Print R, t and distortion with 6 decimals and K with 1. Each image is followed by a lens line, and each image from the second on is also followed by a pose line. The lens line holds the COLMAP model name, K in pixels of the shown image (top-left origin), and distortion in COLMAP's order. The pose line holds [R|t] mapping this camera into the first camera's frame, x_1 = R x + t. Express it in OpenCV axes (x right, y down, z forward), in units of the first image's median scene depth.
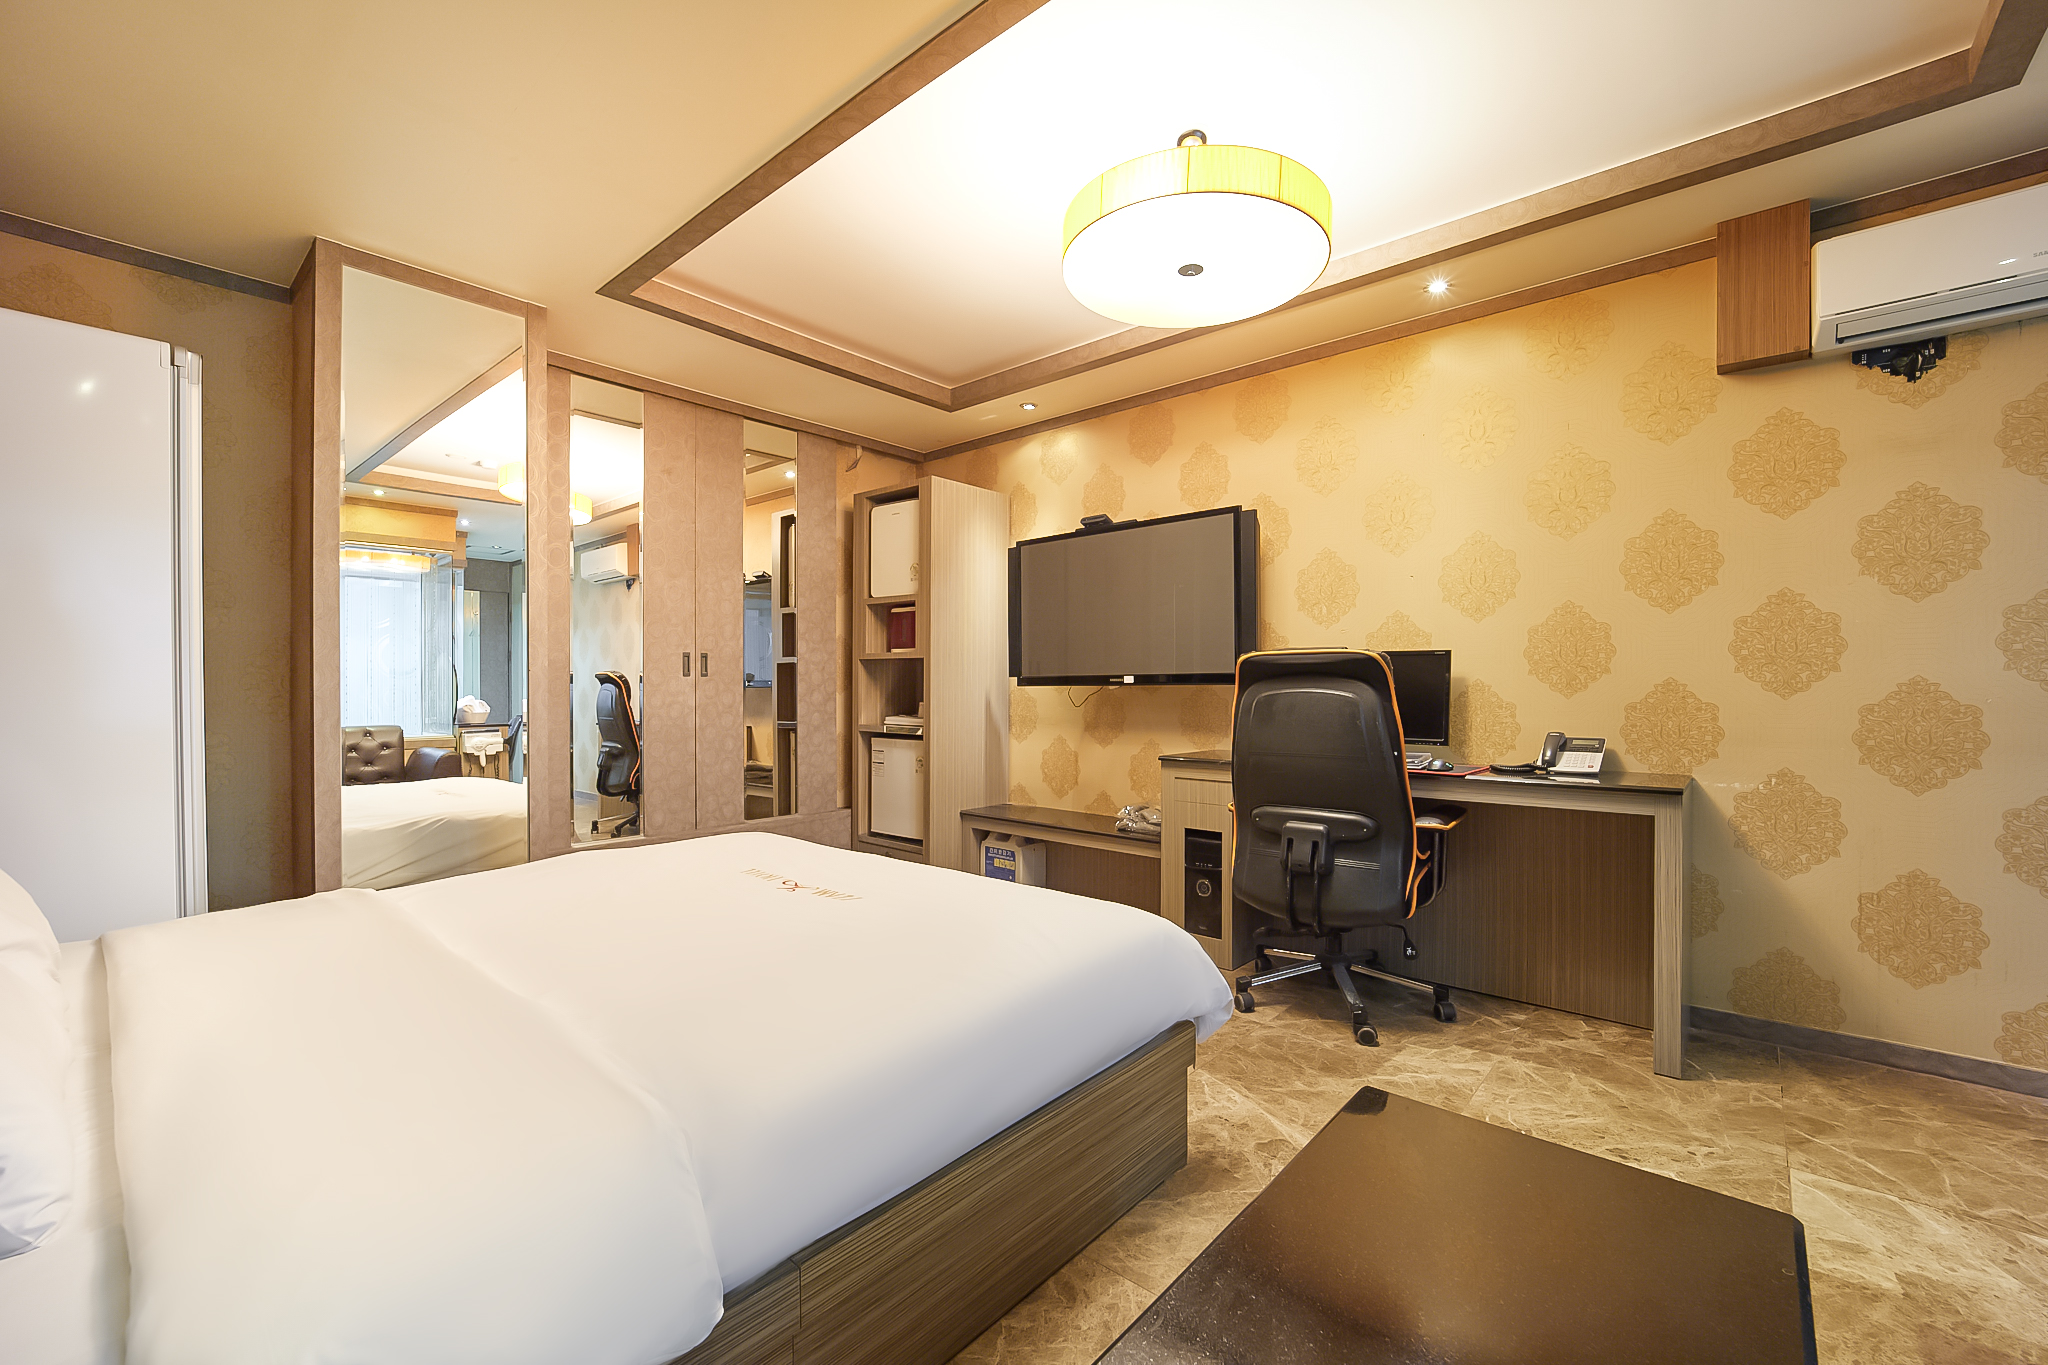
lens RADIAL K [[833.6, 0, 1018.9], [0, 833.6, 692.3], [0, 0, 1]] dist [-0.014401, 0.004854]
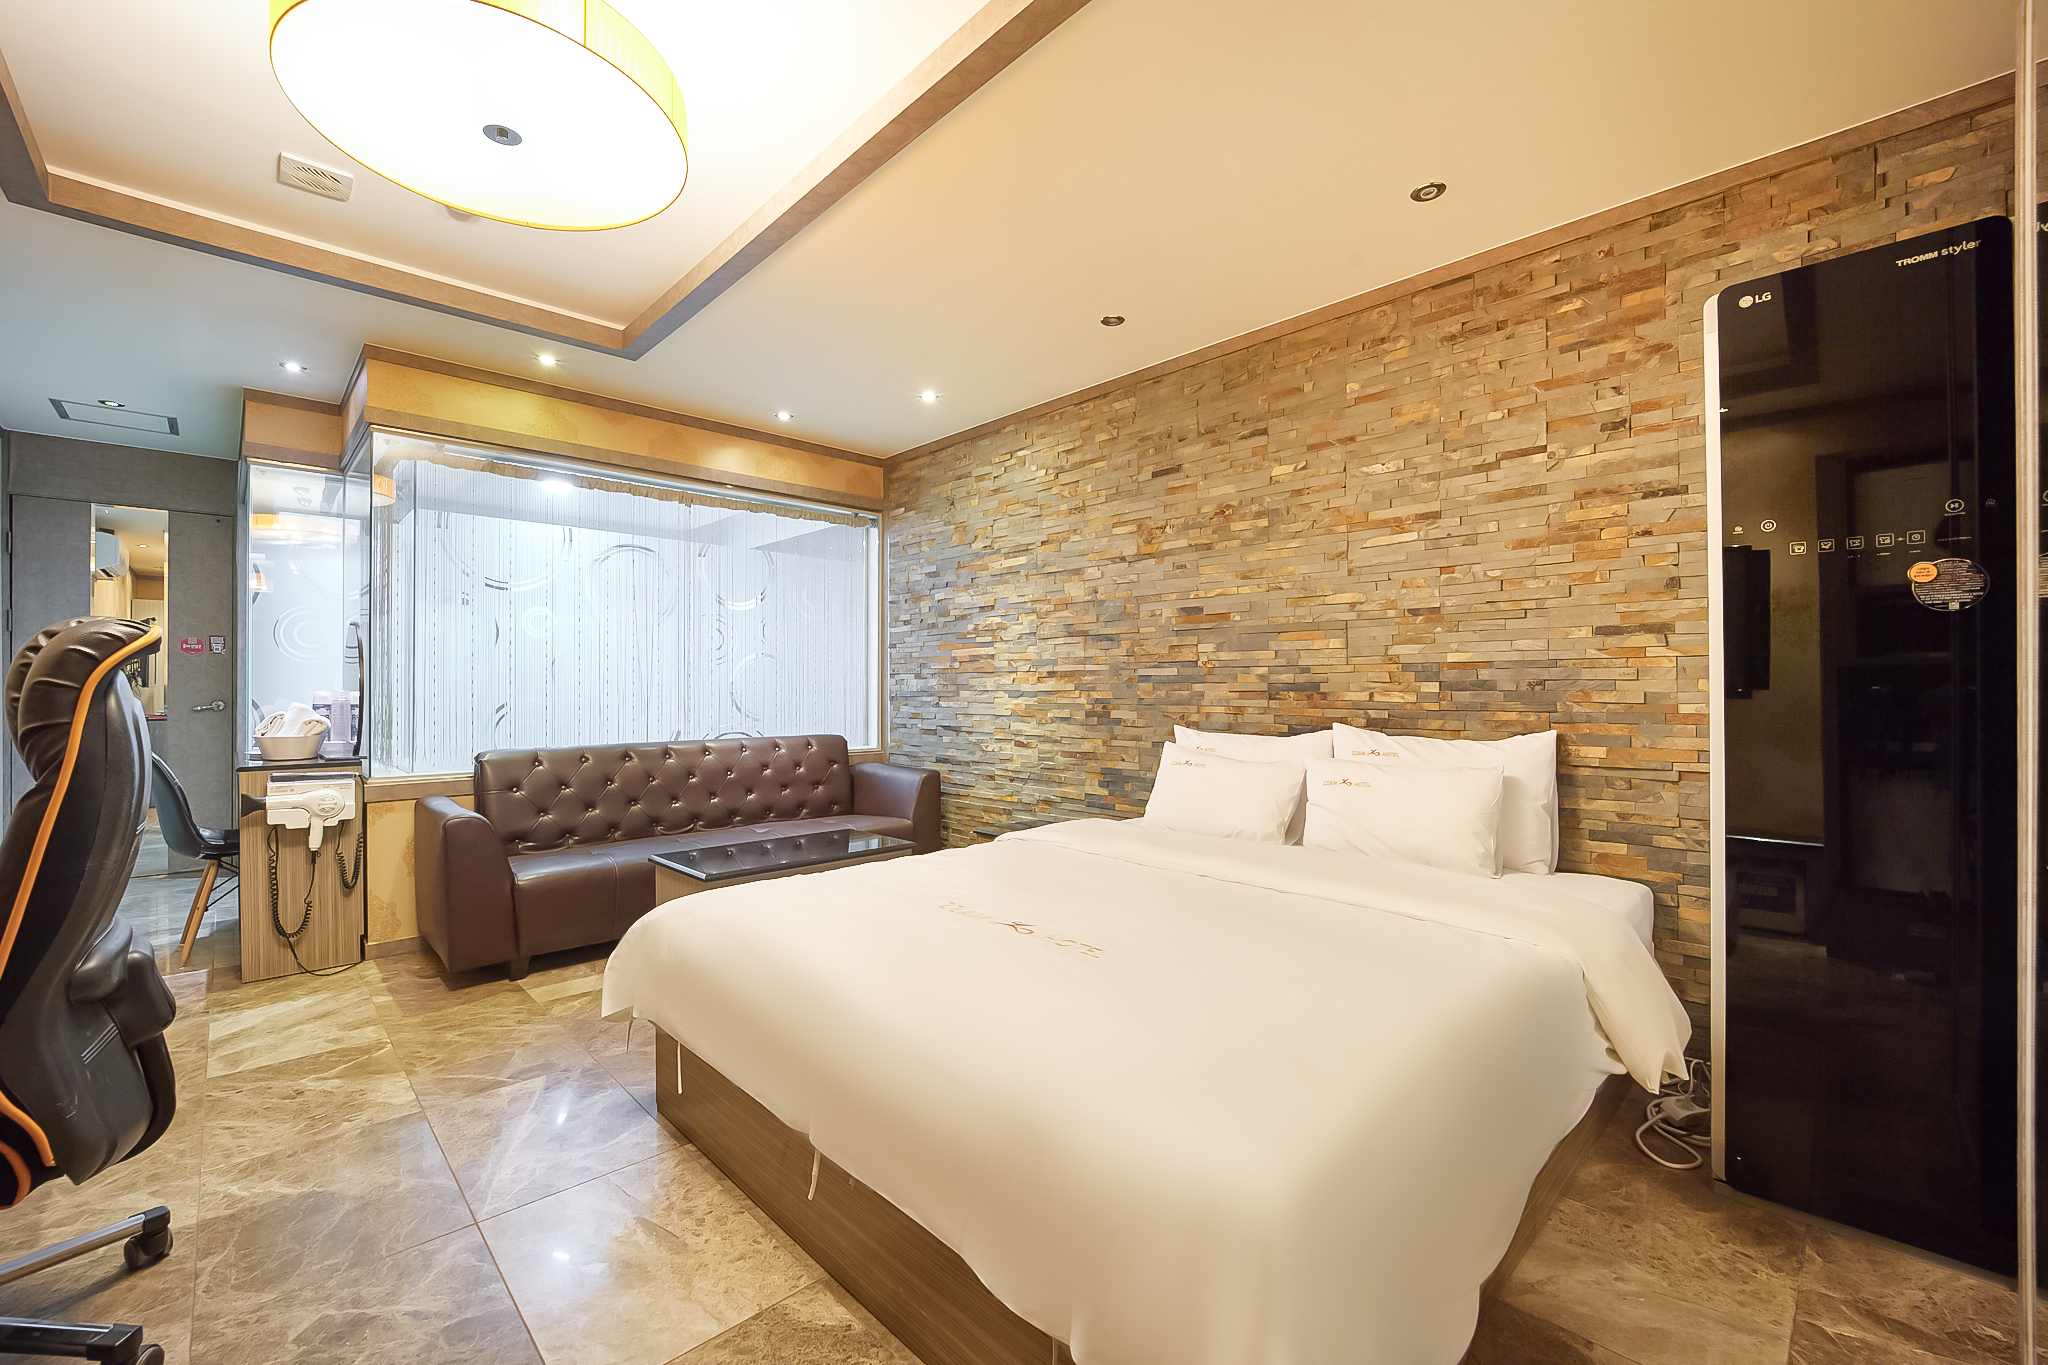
lens RADIAL K [[831.2, 0, 1024.0], [0, 831.2, 687.3], [0, 0, 1]] dist [-0.013124, -0.000606]
pose [[-0.996841, 0.004643, 0.079283, -0.329291], [0.005097, 0.999972, 0.005521, -0.017574], [-0.079255, 0.005908, -0.996837, 1.712396]]
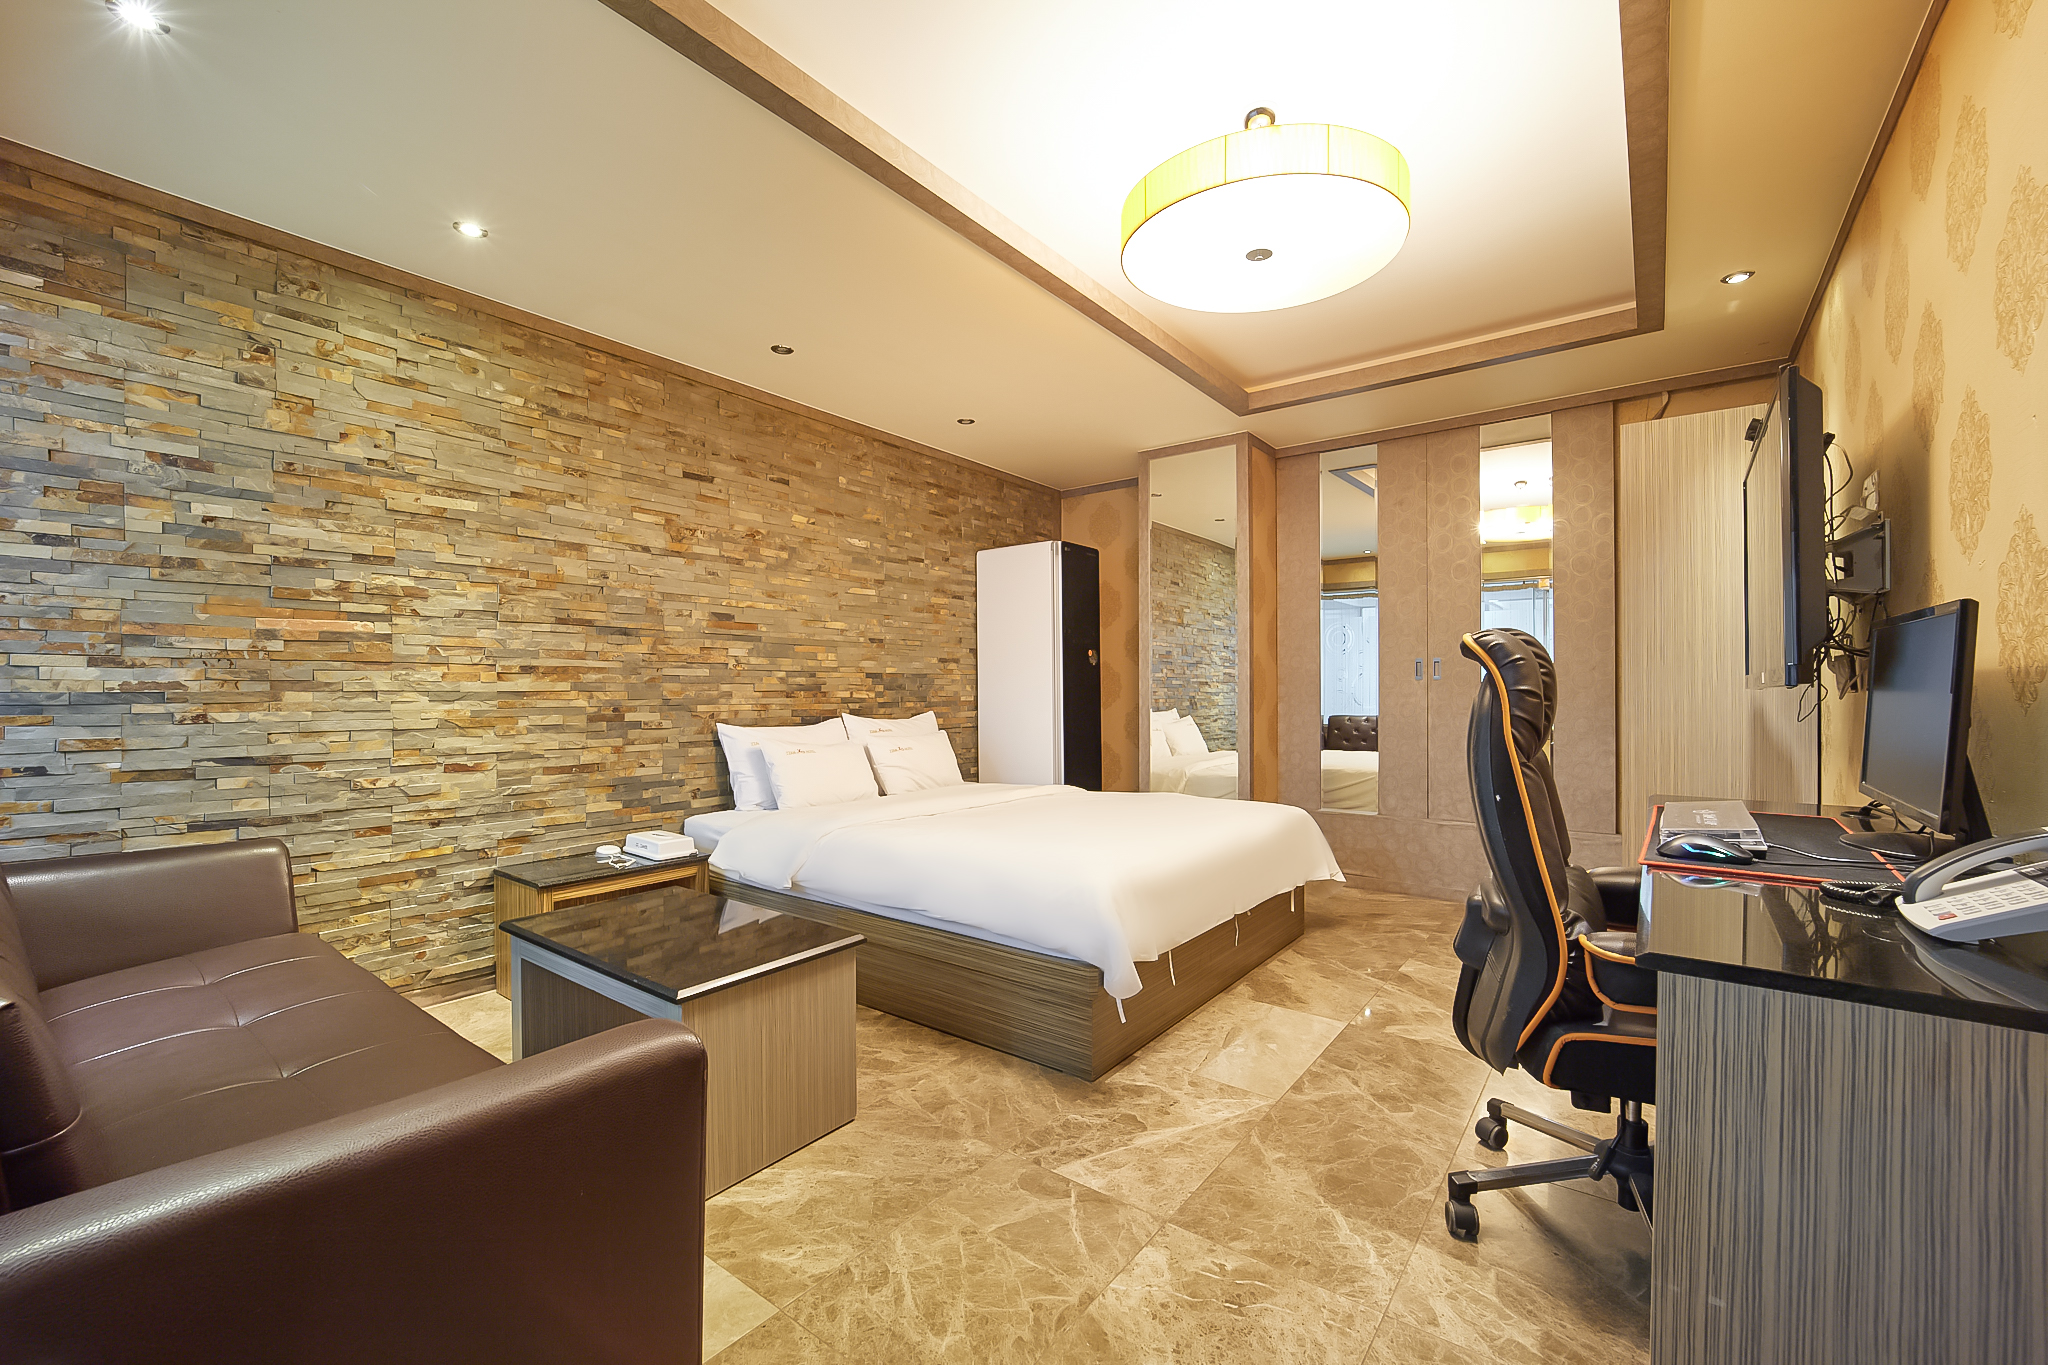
lens RADIAL K [[831.2, 0, 1024.0], [0, 831.2, 687.3], [0, 0, 1]] dist [-0.013124, -0.000606]
pose [[0.071858, -0.002233, -0.997412, 1.144954], [-0.004298, 0.999988, -0.002548, -0.006641], [0.997406, 0.004470, 0.071847, 0.660633]]
